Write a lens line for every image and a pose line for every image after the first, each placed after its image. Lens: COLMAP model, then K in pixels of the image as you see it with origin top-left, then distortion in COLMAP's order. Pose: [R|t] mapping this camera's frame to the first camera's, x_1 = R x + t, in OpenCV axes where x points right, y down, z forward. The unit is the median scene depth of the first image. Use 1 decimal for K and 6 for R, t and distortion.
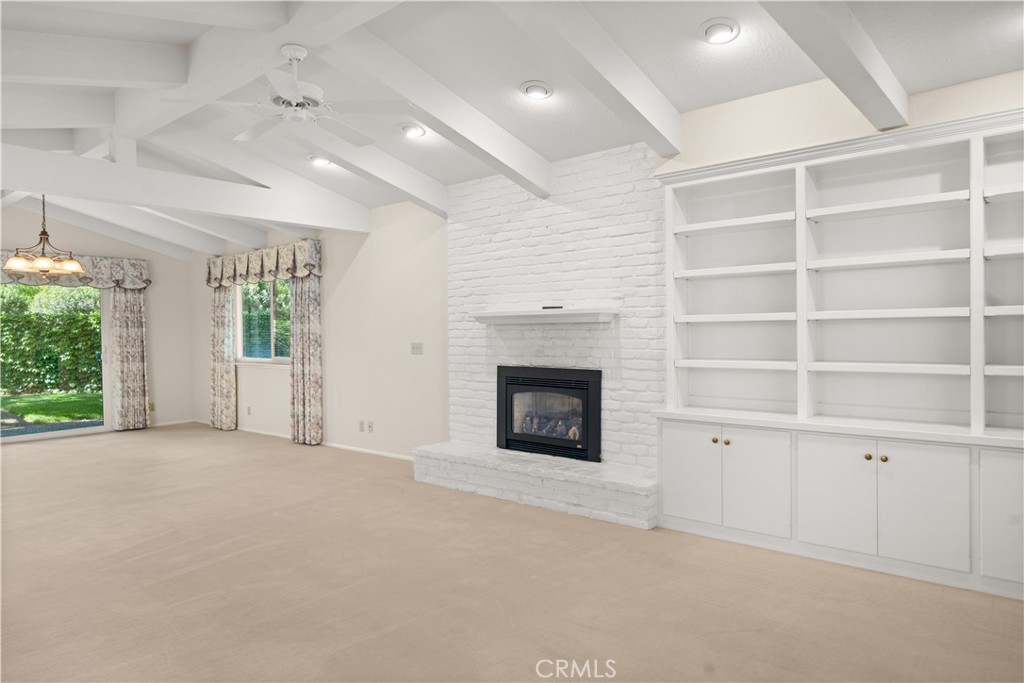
lens RADIAL K [[637.6, 0, 512.0], [0, 637.6, 341.5], [0, 0, 1]] dist [-0.001569, 0.000115]
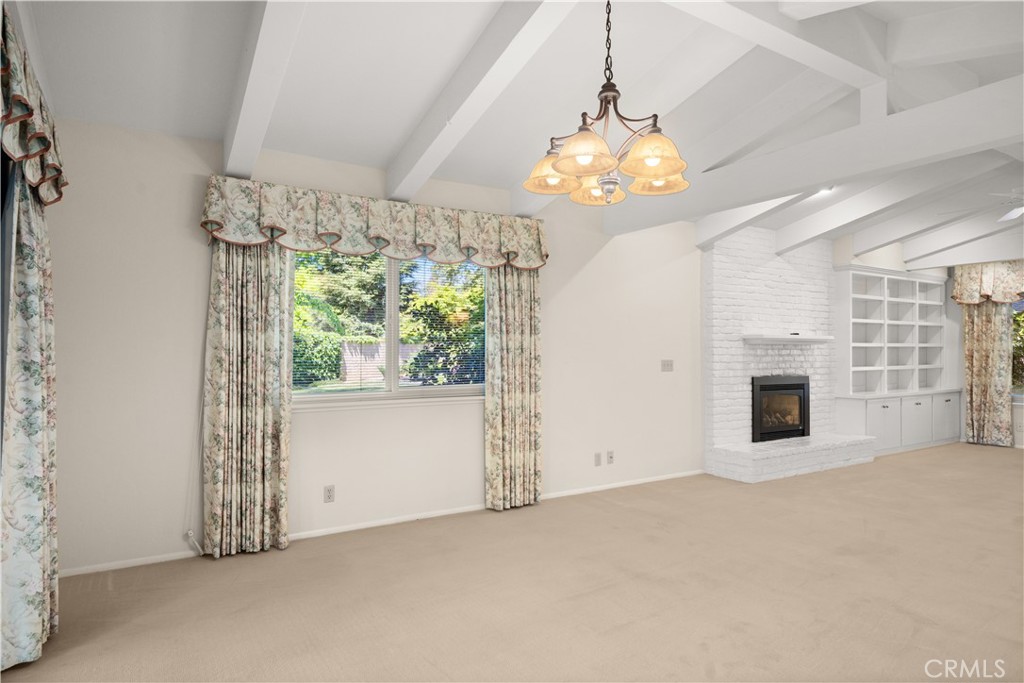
lens RADIAL K [[582.5, 0, 500.3], [0, 582.5, 346.9], [0, 0, 1]] dist [-0.001313, -0.000555]
pose [[0.323019, 0.018914, 0.946203, -0.956200], [0.008396, 0.999704, -0.022849, 0.000255], [-0.946355, 0.015325, 0.322765, 0.825239]]
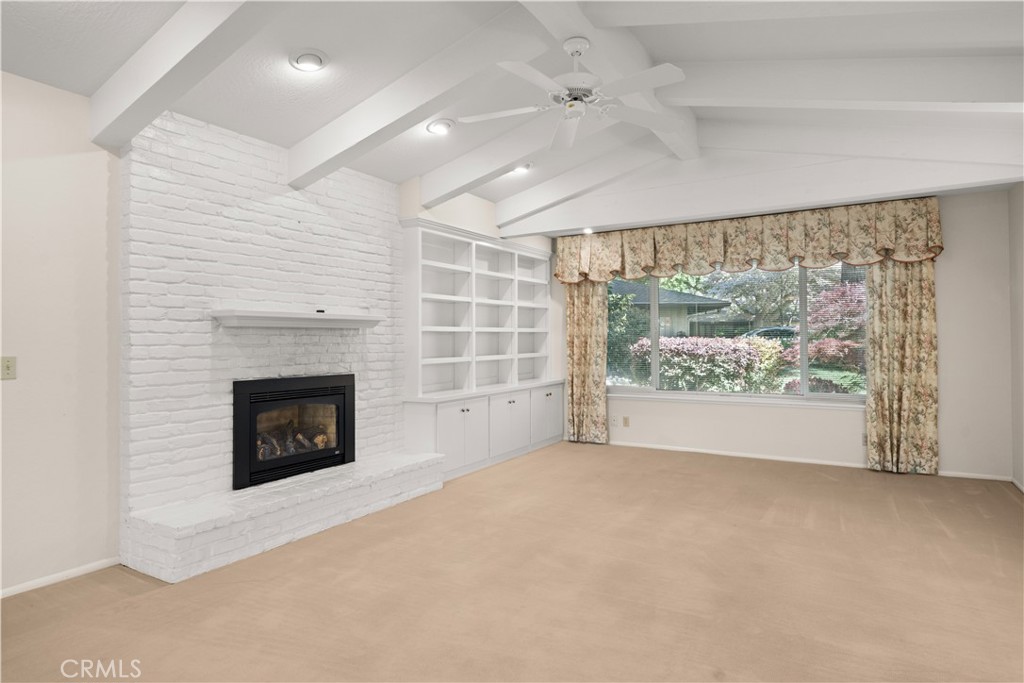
lens RADIAL K [[579.3, 0, 509.7], [0, 579.3, 333.1], [0, 0, 1]] dist [0.000527, 0.001038]
pose [[-0.147106, 0.020467, 0.988909, -0.564593], [0.020139, 0.999641, -0.017694, -0.000408], [-0.988916, 0.017312, -0.147466, 0.582700]]
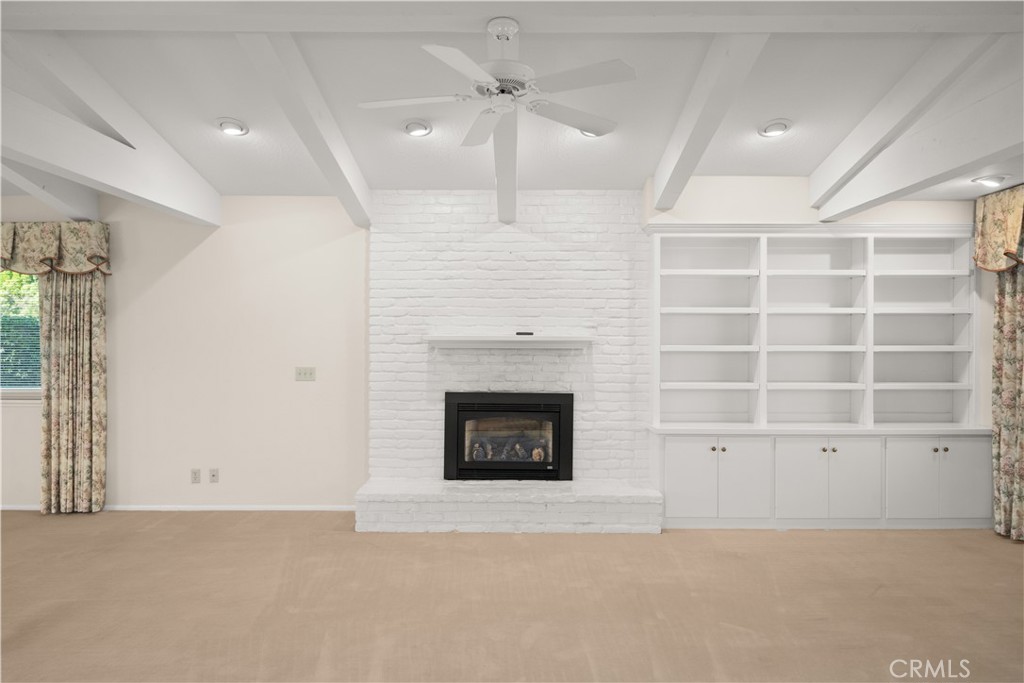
lens RADIAL K [[610.1, 0, 511.8], [0, 610.1, 338.6], [0, 0, 1]] dist [0.002744, 0.000729]
pose [[0.767757, 0.013316, 0.640602, -0.393565], [-0.002292, 0.999835, -0.018037, -0.018688], [-0.640737, 0.012380, 0.767661, 0.183909]]
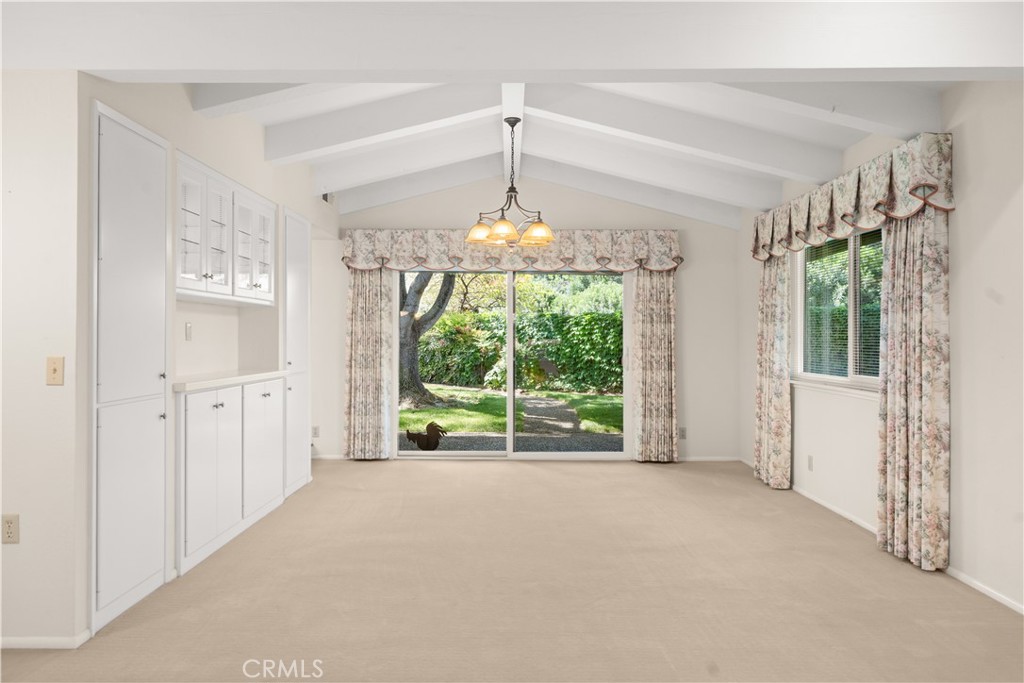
lens RADIAL K [[674.7, 0, 507.7], [0, 674.7, 332.0], [0, 0, 1]] dist [0.003125, -0.000641]
pose [[0.634694, 0.008737, -0.772715, -0.124954], [-0.022036, 0.999734, -0.006797, -0.002869], [0.772450, 0.021342, 0.634717, 0.443587]]
